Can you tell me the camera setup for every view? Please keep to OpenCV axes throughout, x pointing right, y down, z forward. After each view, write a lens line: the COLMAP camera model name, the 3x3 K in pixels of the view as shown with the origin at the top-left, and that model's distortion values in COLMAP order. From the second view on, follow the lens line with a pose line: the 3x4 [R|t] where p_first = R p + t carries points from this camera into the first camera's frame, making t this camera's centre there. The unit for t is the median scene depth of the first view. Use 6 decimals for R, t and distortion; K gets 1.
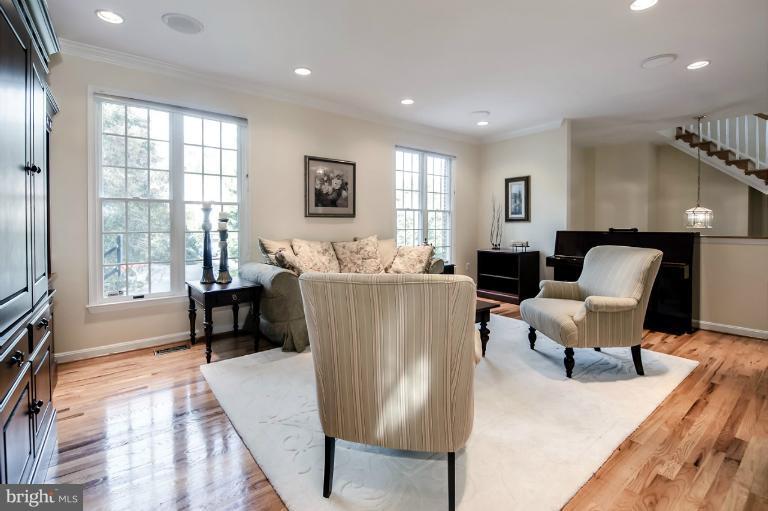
lens RADIAL K [[324.4, 0, 370.1], [0, 324.4, 227.8], [0, 0, 1]] dist [-0.000688, -0.000362]
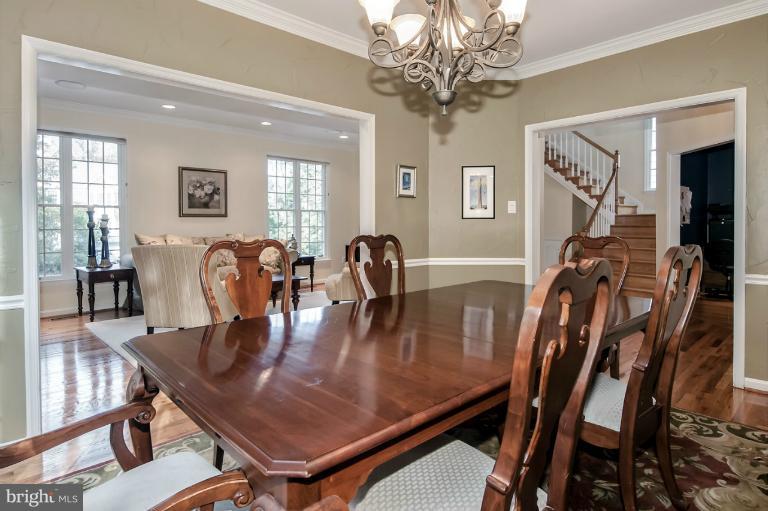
lens RADIAL K [[427.7, 0, 384.2], [0, 427.7, 228.2], [0, 0, 1]] dist [-0.003548, -0.001597]
pose [[0.993098, -0.004073, 0.117217, 0.374742], [0.004130, 0.999991, -0.000248, 0.012155], [-0.117215, 0.000730, 0.993106, -0.678644]]
